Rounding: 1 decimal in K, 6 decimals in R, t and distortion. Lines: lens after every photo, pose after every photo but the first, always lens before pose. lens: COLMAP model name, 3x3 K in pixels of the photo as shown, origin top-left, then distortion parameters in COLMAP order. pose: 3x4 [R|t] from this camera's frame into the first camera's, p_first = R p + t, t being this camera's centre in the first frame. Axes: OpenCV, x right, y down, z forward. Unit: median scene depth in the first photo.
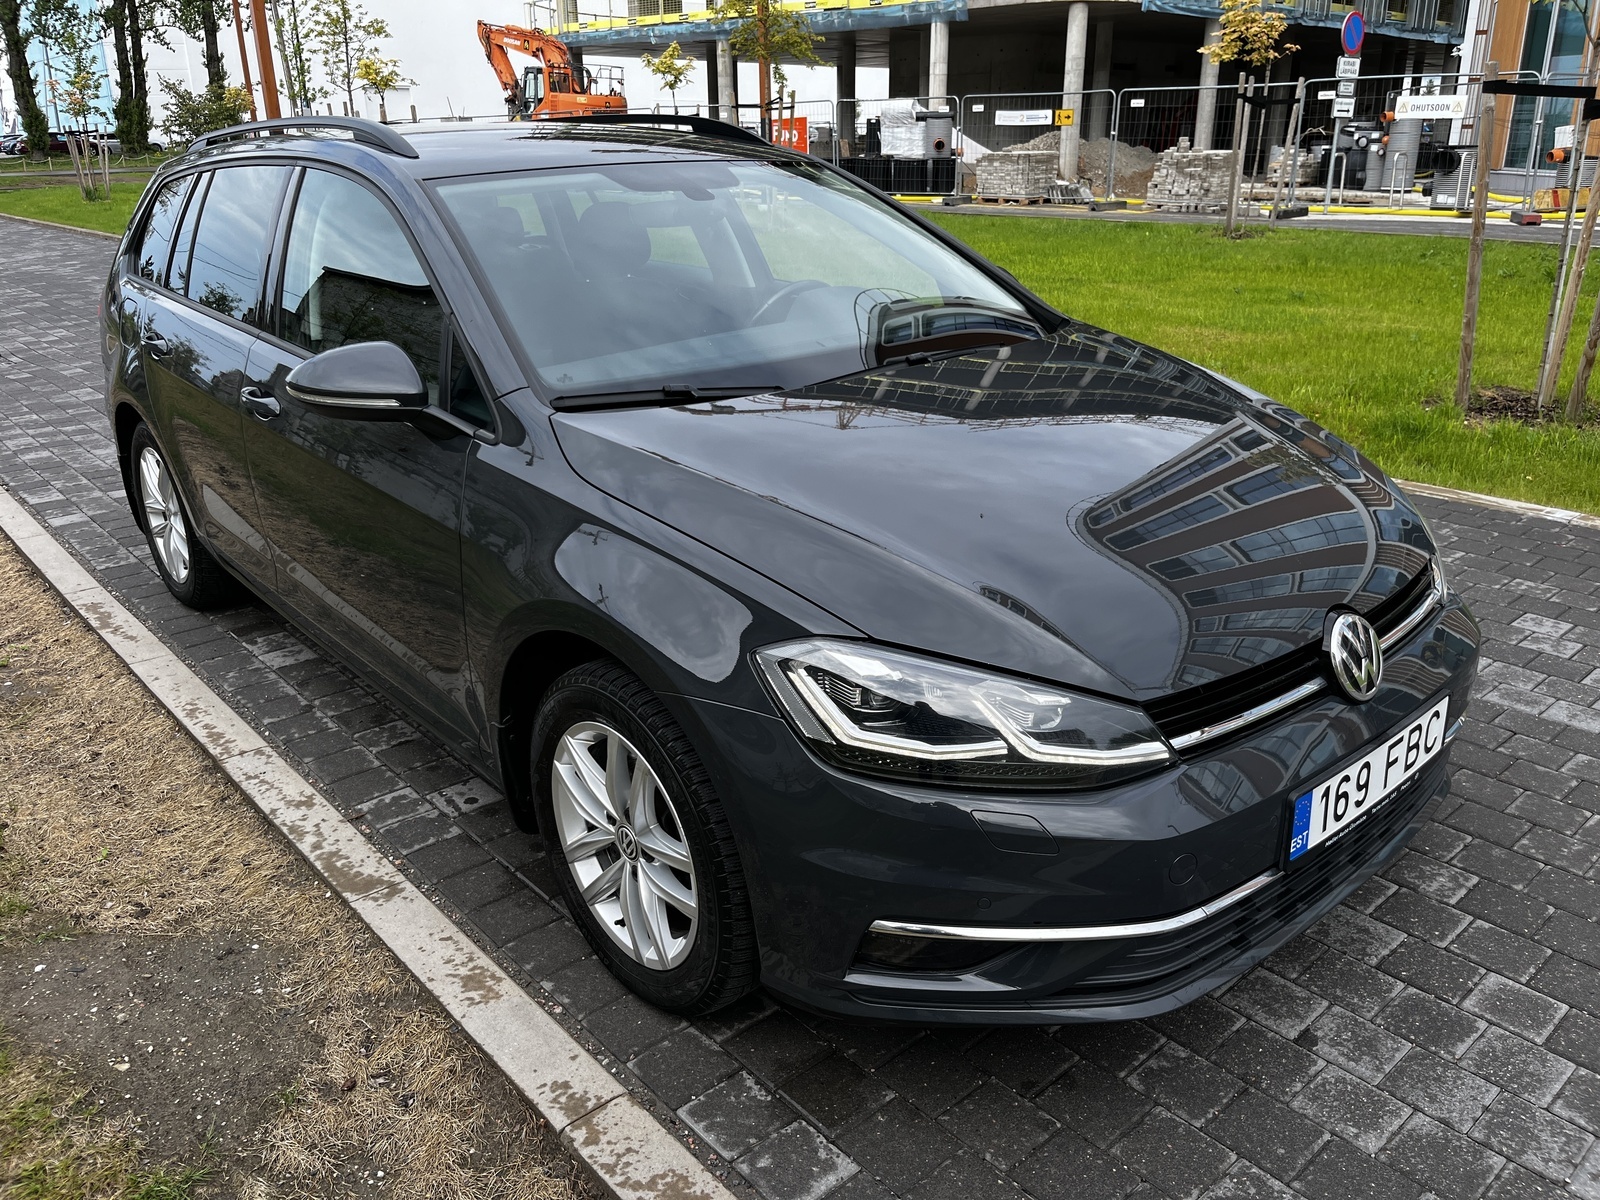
lens RADIAL K [[1225.6, 0, 799.7], [0, 1225.6, 596.8], [0, 0, 1]] dist [0.013955, -0.004225]
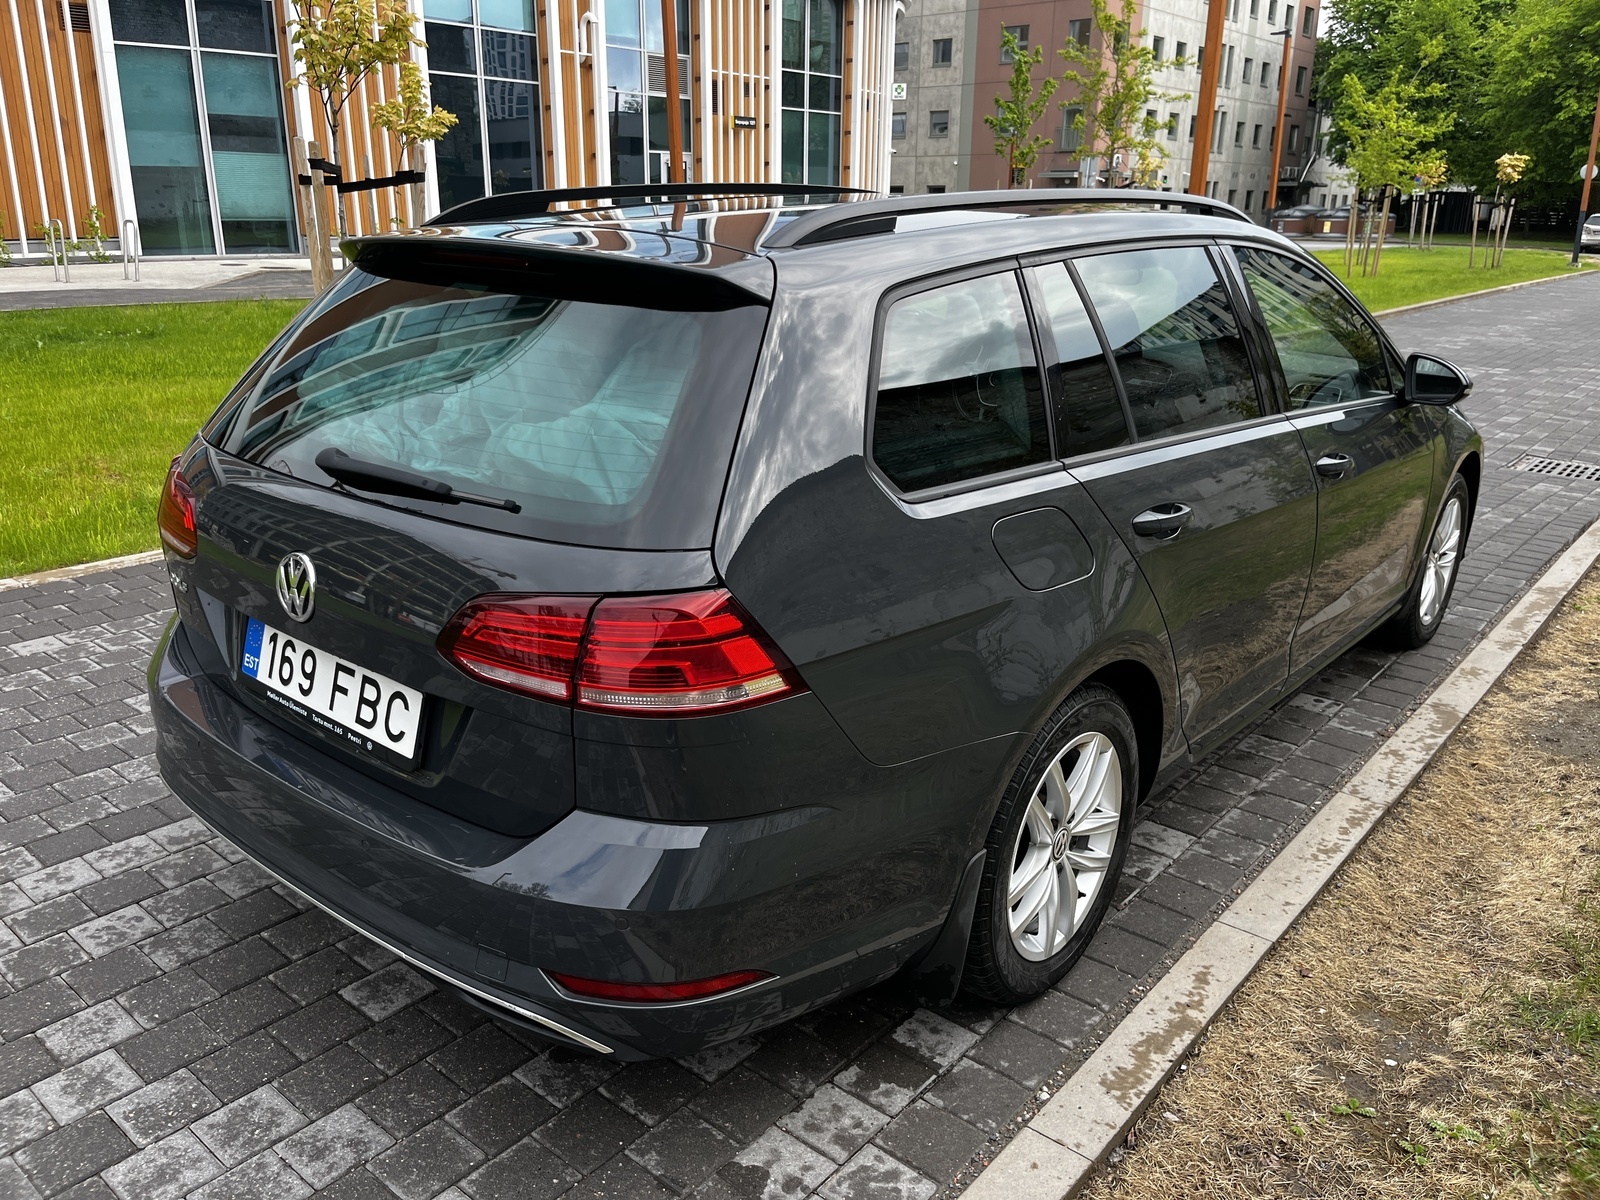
lens RADIAL K [[1225.6, 0, 799.7], [0, 1225.6, 598.1], [0, 0, 1]] dist [0.013955, -0.004225]
pose [[-0.151526, -0.293738, 0.943800, -1.260084], [0.334305, 0.883328, 0.328590, -0.502718], [-0.930204, 0.365307, -0.035650, 1.363768]]
